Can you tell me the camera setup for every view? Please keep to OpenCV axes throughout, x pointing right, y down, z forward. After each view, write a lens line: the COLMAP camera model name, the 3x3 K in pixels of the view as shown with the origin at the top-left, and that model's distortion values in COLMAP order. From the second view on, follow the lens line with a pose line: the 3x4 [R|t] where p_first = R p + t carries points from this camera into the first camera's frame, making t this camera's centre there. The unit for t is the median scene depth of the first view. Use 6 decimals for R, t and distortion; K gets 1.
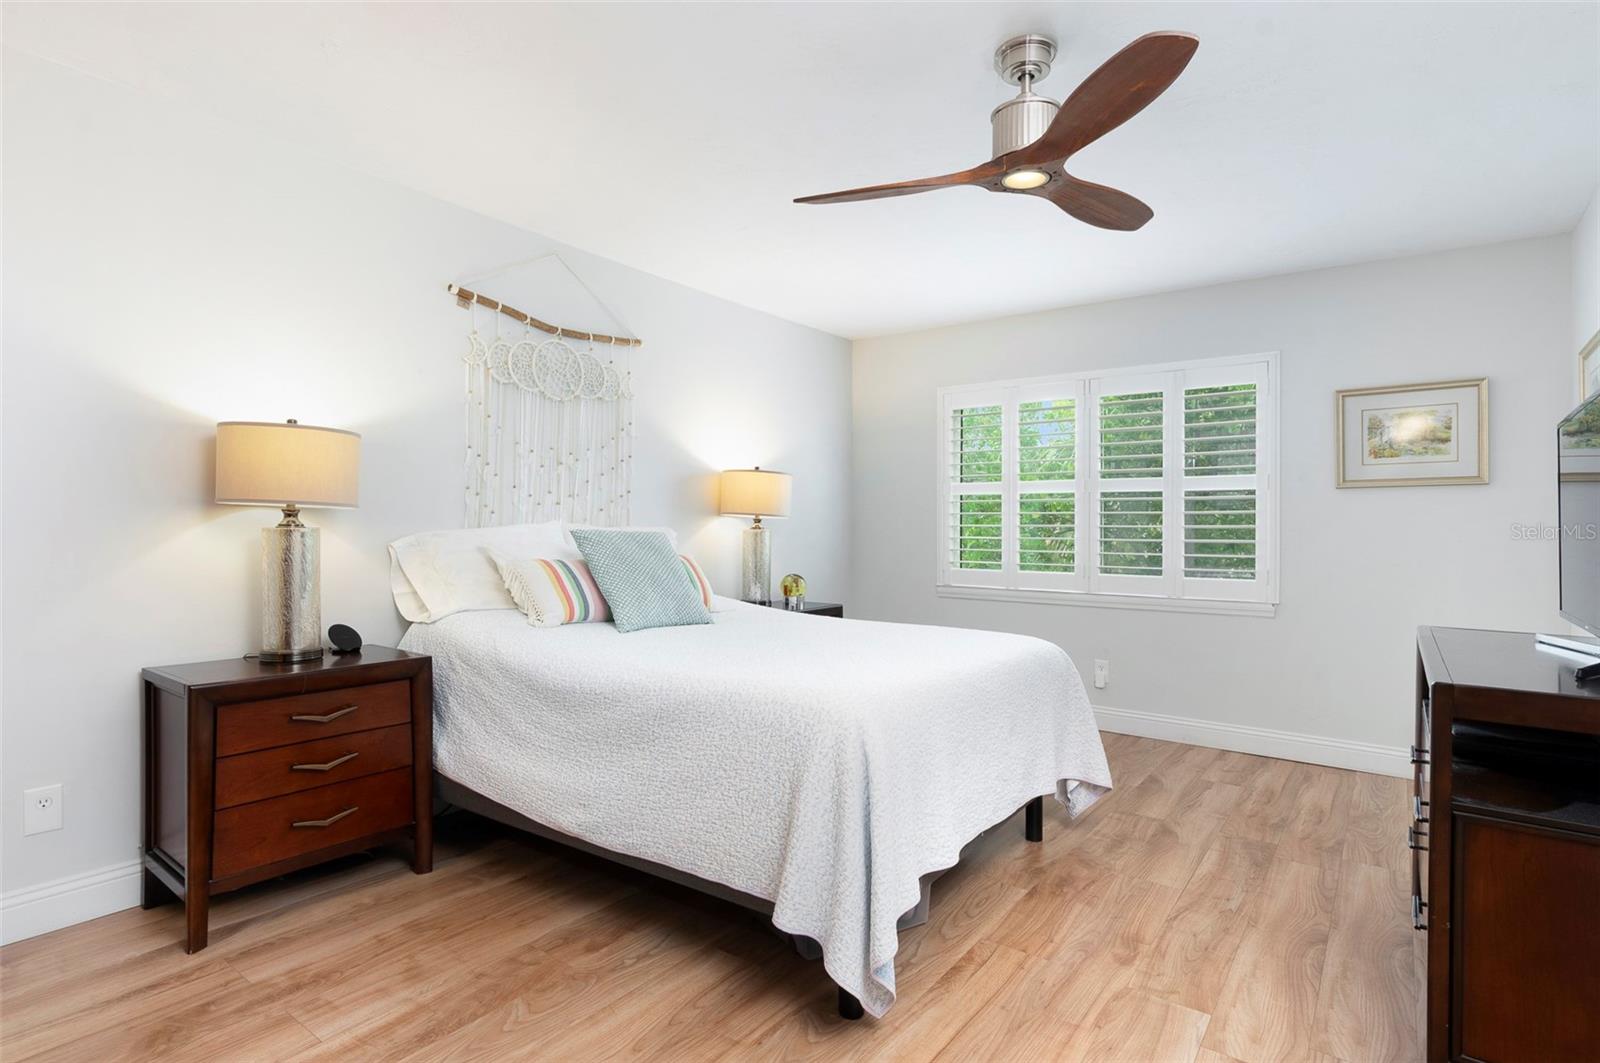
lens RADIAL K [[817.4, 0, 788.1], [0, 817.4, 523.2], [0, 0, 1]] dist [-0.006160, 0.001321]
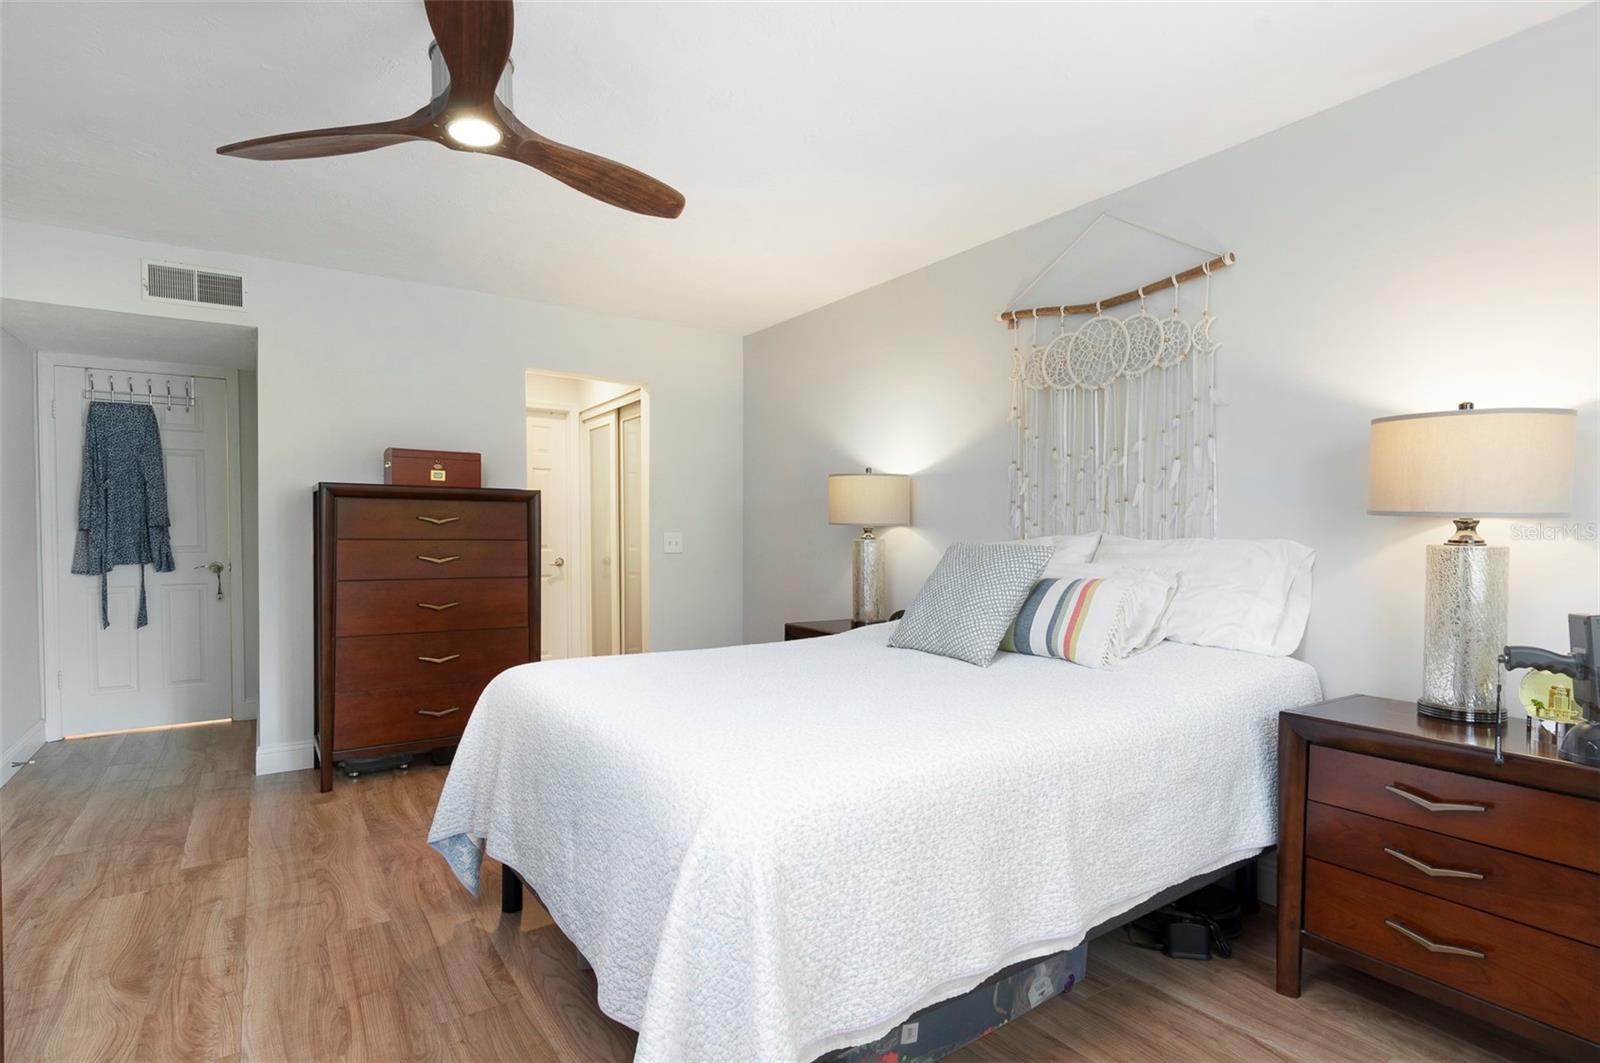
lens RADIAL K [[817.4, 0, 803.2], [0, 817.4, 538.0], [0, 0, 1]] dist [-0.006160, 0.001321]
pose [[-0.331198, -0.004118, -0.943552, 0.585305], [-0.002022, 0.999991, -0.003654, 0.006755], [0.943559, 0.000697, -0.331204, 0.949038]]
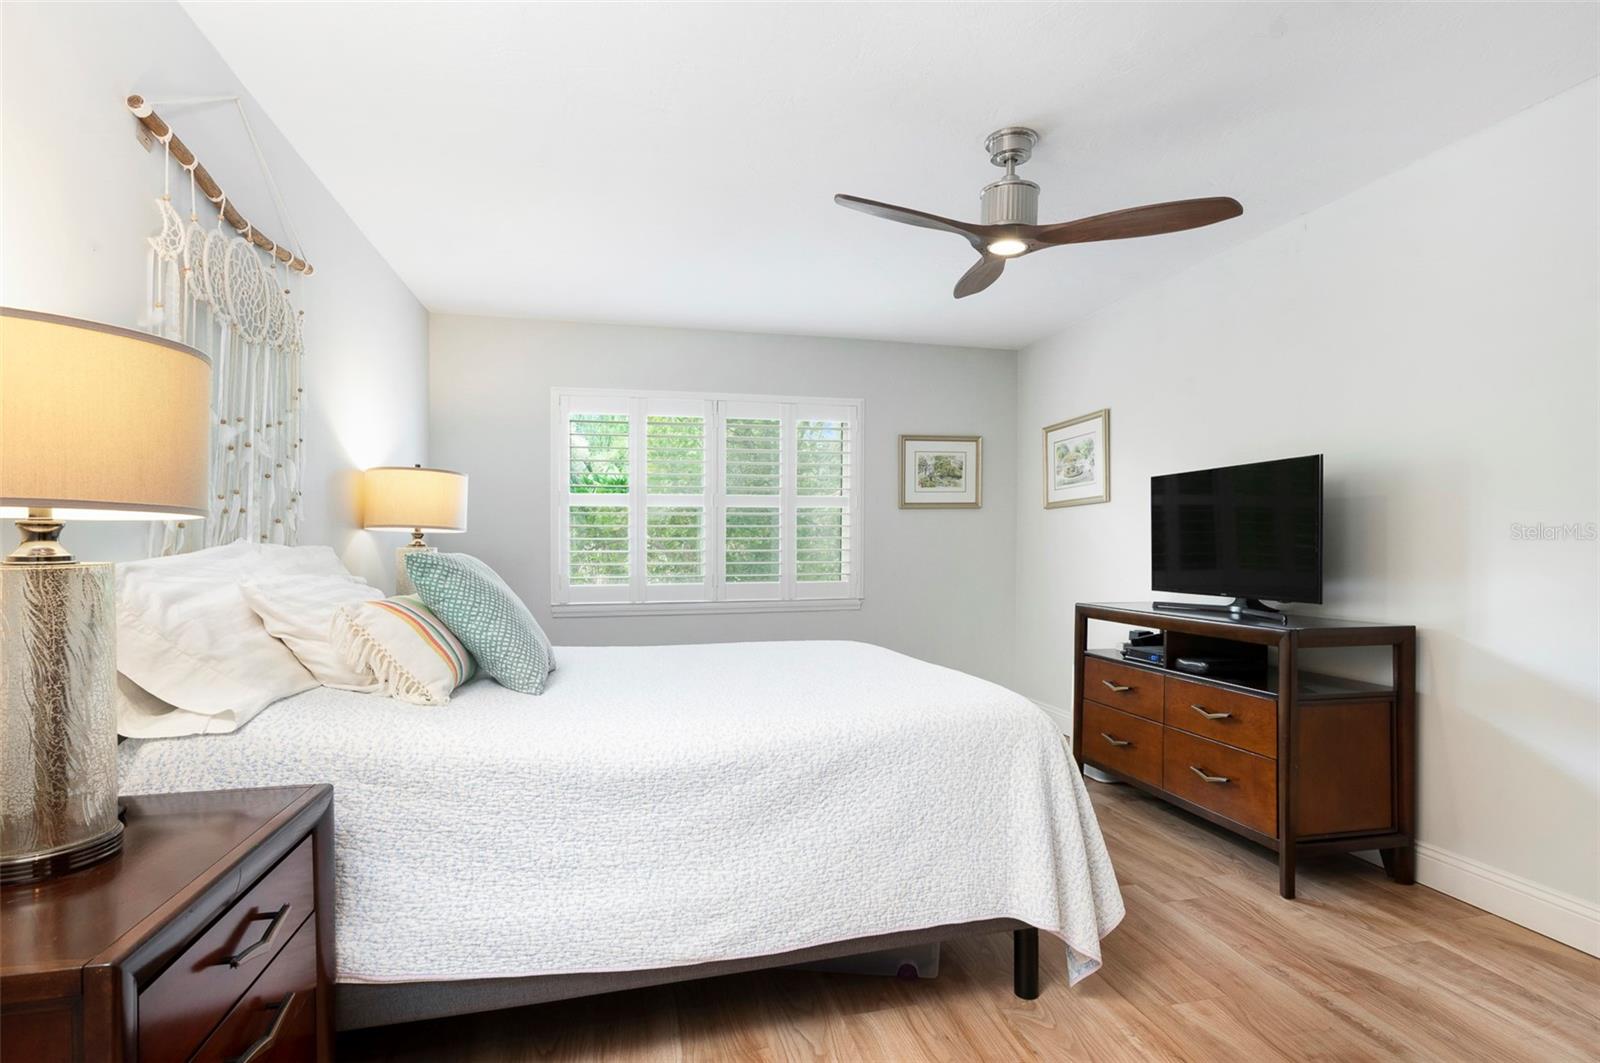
lens RADIAL K [[817.4, 0, 803.7], [0, 817.4, 534.9], [0, 0, 1]] dist [-0.006160, 0.001321]
pose [[0.633629, -0.006708, 0.773608, -0.473265], [0.006331, 0.999974, 0.003486, -0.004973], [-0.773611, 0.002689, 0.633655, 0.278953]]
